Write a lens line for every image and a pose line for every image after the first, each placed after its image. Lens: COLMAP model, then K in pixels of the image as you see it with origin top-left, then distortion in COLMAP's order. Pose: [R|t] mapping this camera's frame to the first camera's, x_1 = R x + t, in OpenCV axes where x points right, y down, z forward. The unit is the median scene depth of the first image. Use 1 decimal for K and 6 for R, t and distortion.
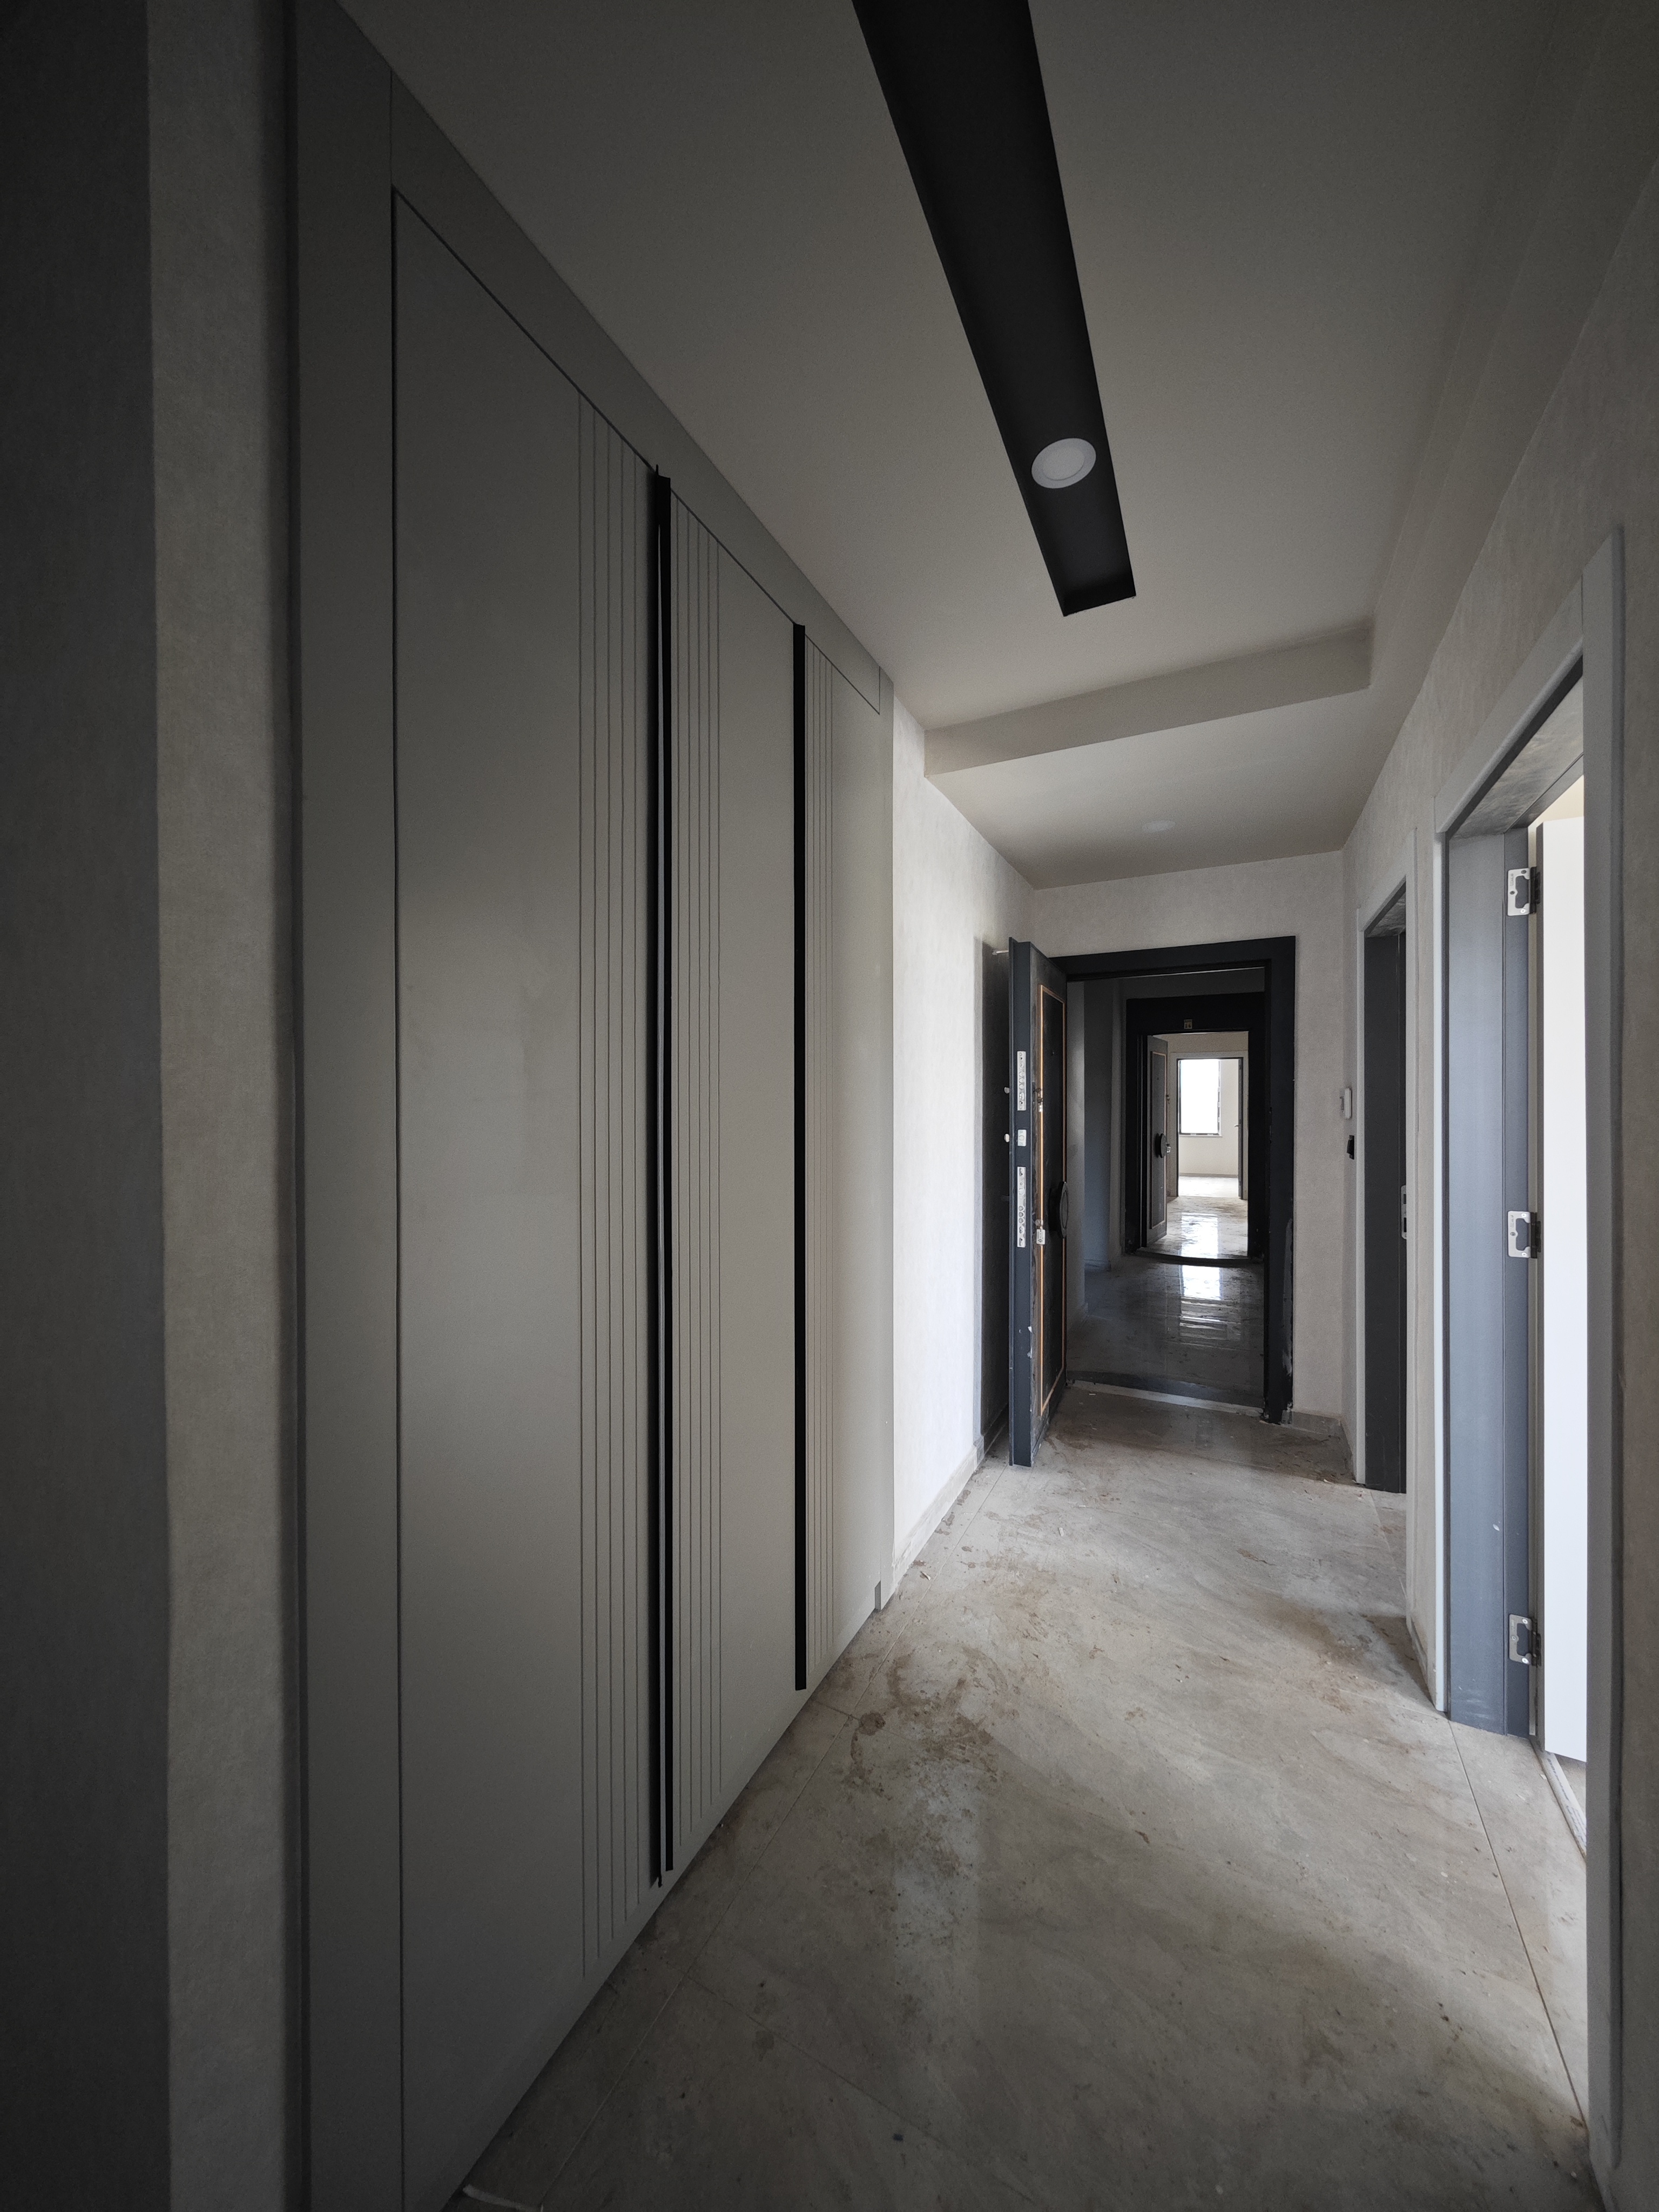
lens RADIAL K [[780.5, 0, 826.2], [0, 780.5, 1101.4], [0, 0, 1]] dist [-0.001756, 0.000344]
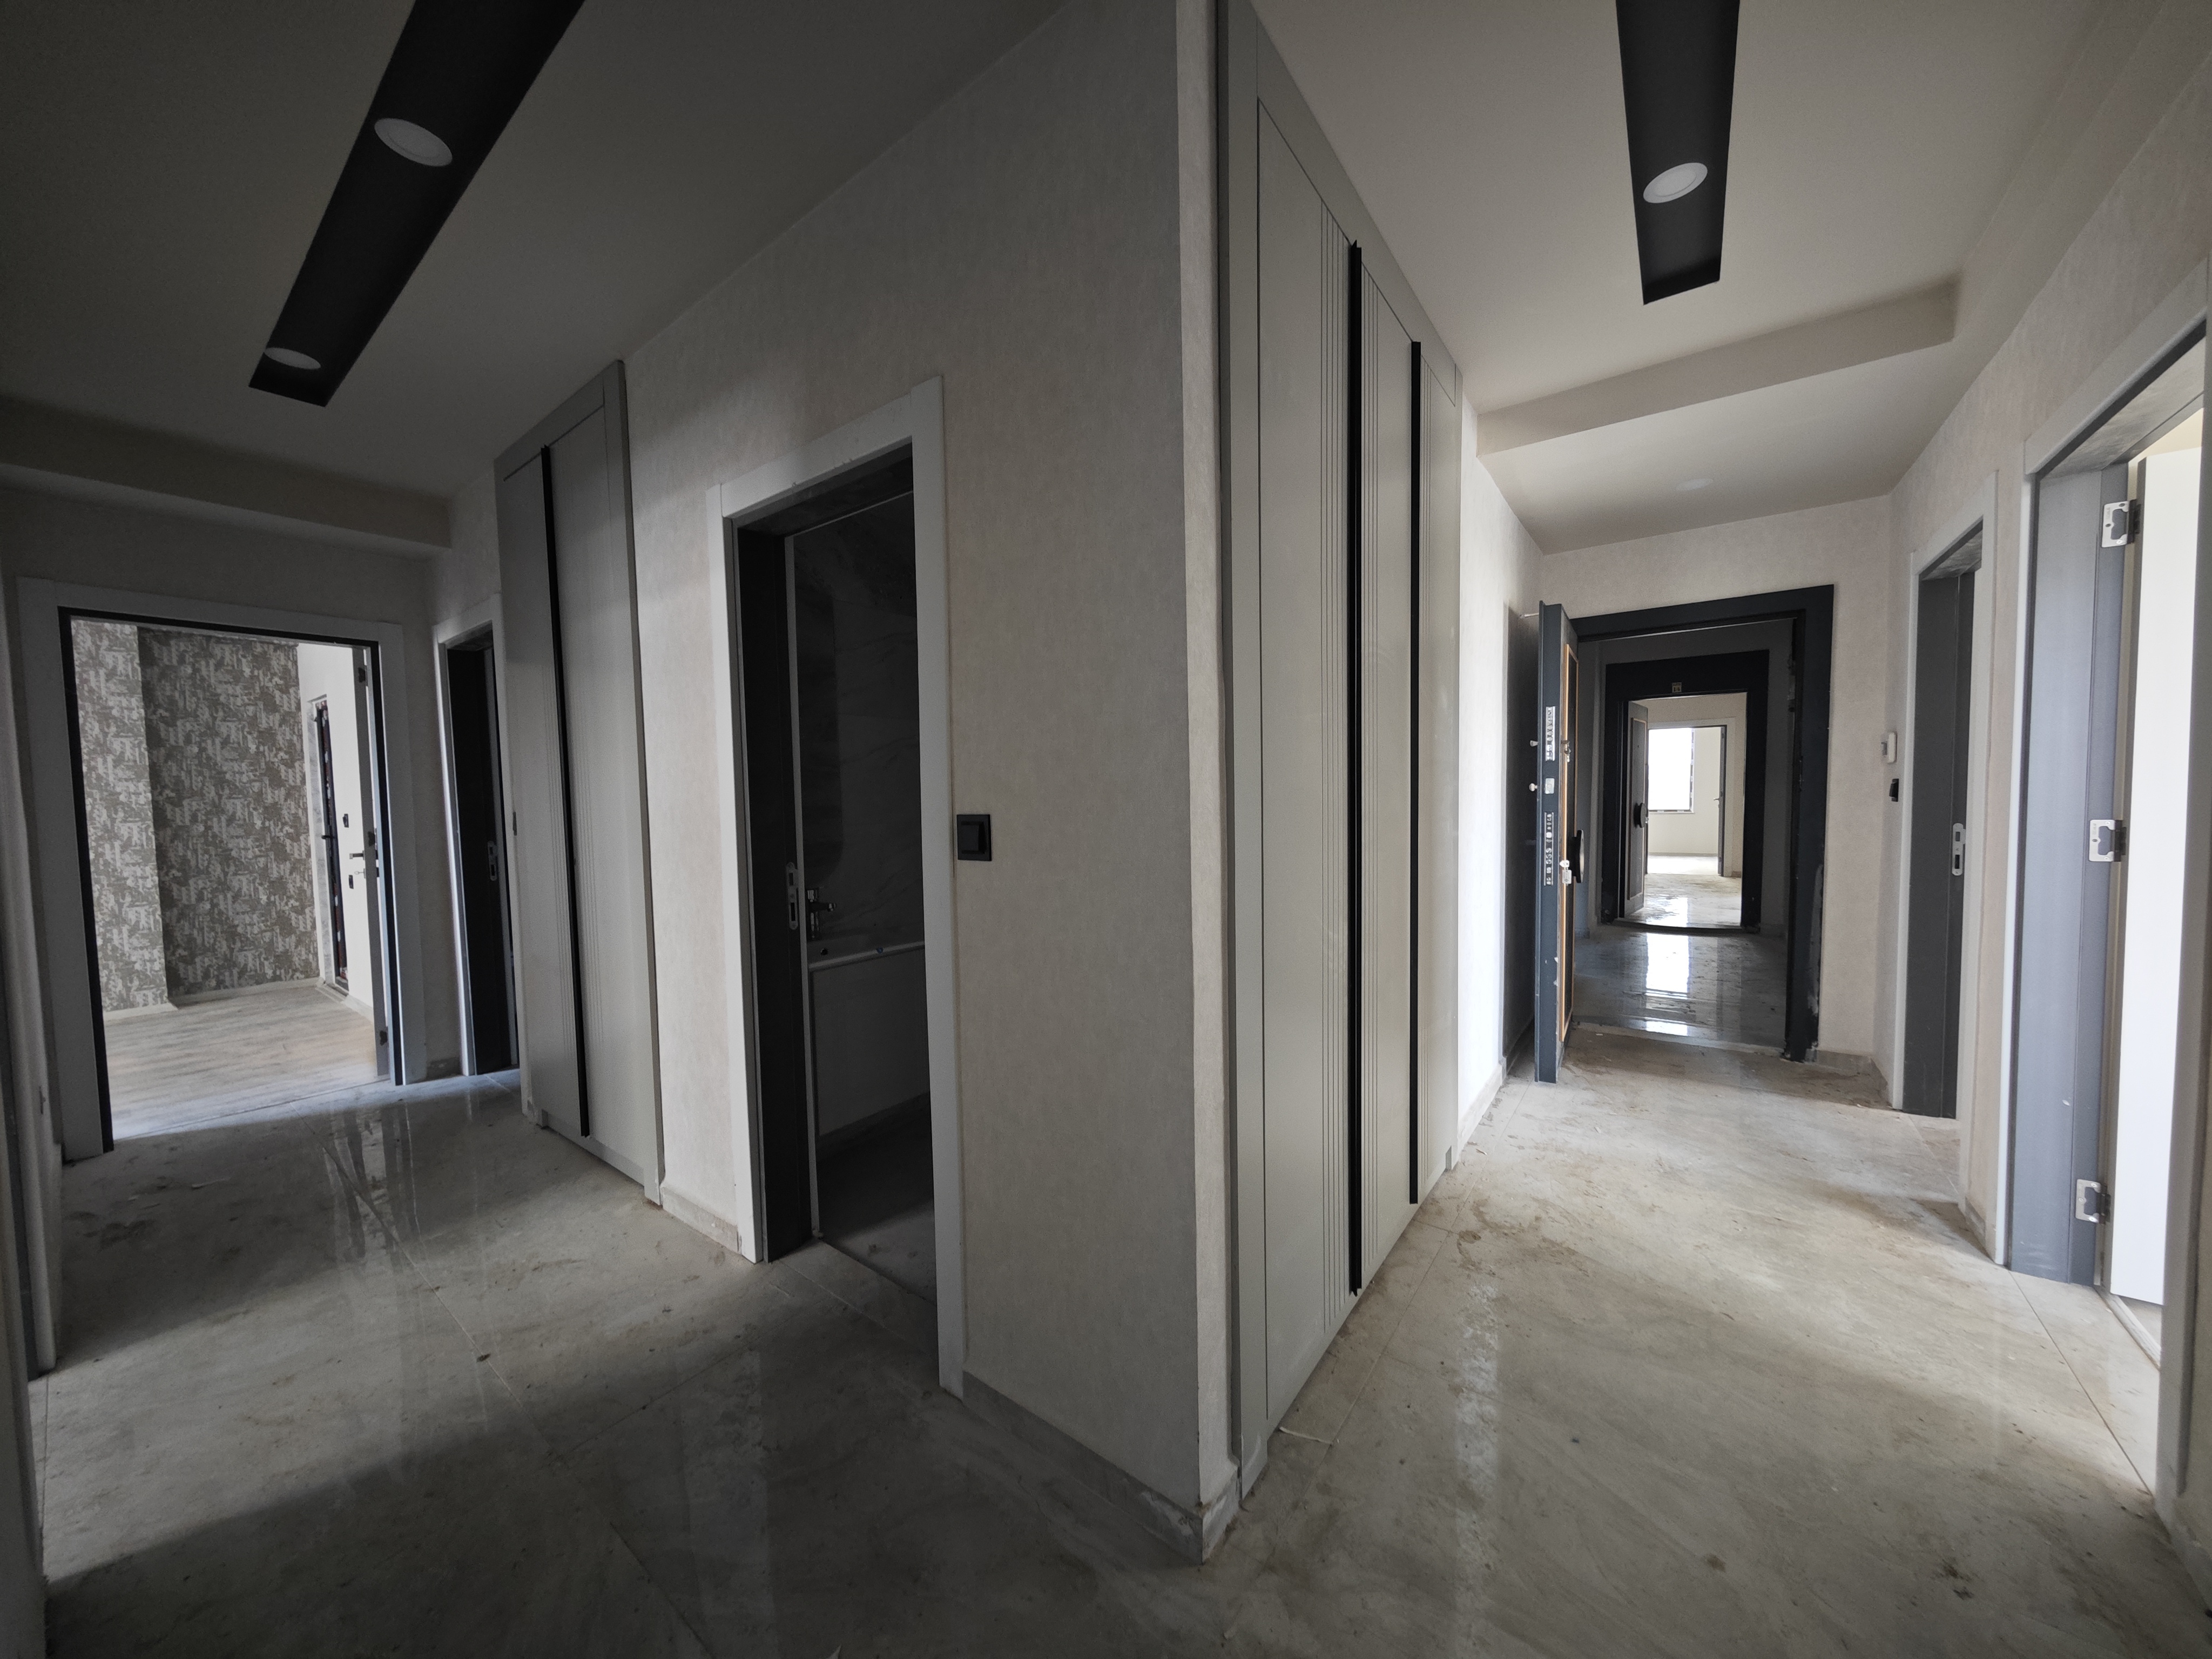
lens RADIAL K [[780.5, 0, 1109.2], [0, 780.5, 830.8], [0, 0, 1]] dist [-0.001756, 0.000344]
pose [[0.987220, -0.009597, -0.159072, -0.288885], [0.017427, 0.998700, 0.047901, 0.071918], [0.158406, -0.050061, 0.986104, -0.275973]]
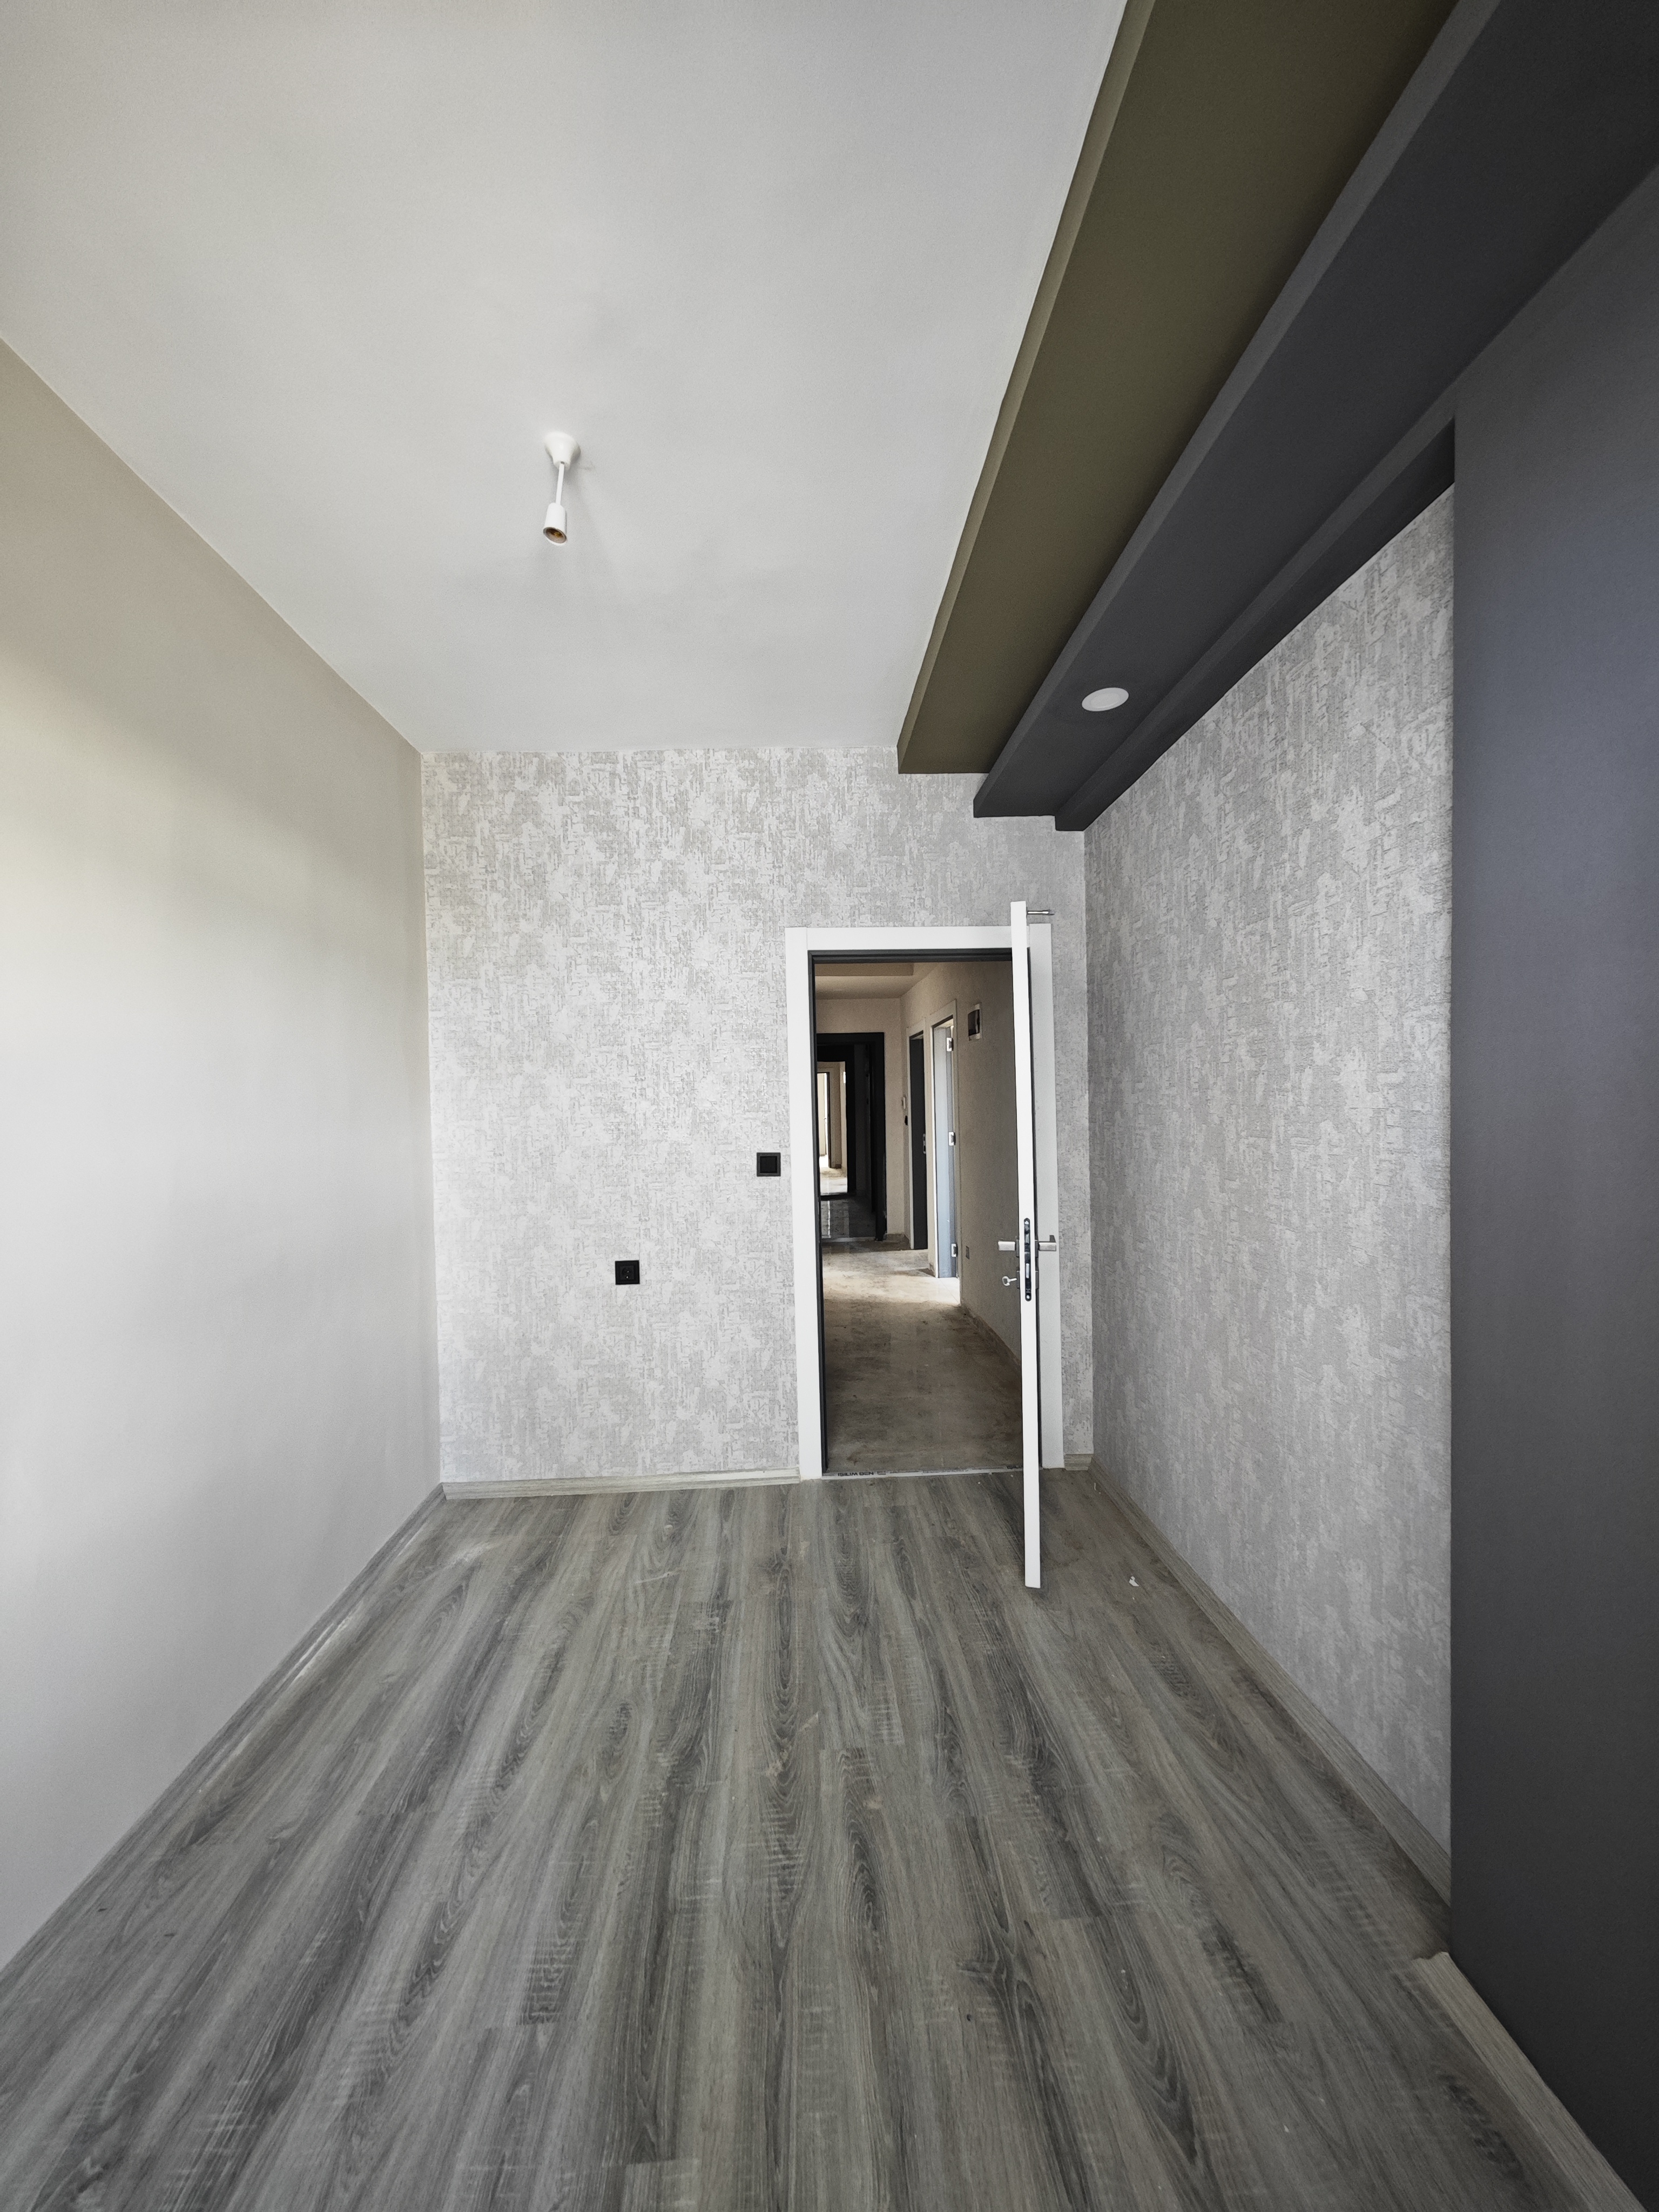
lens RADIAL K [[780.5, 0, 829.2], [0, 780.5, 1105.0], [0, 0, 1]] dist [-0.001756, 0.000344]
pose [[0.861009, -0.019182, 0.508227, -1.322202], [0.020140, 0.999791, 0.003616, -0.014633], [-0.508190, 0.007122, 0.861215, -1.683215]]
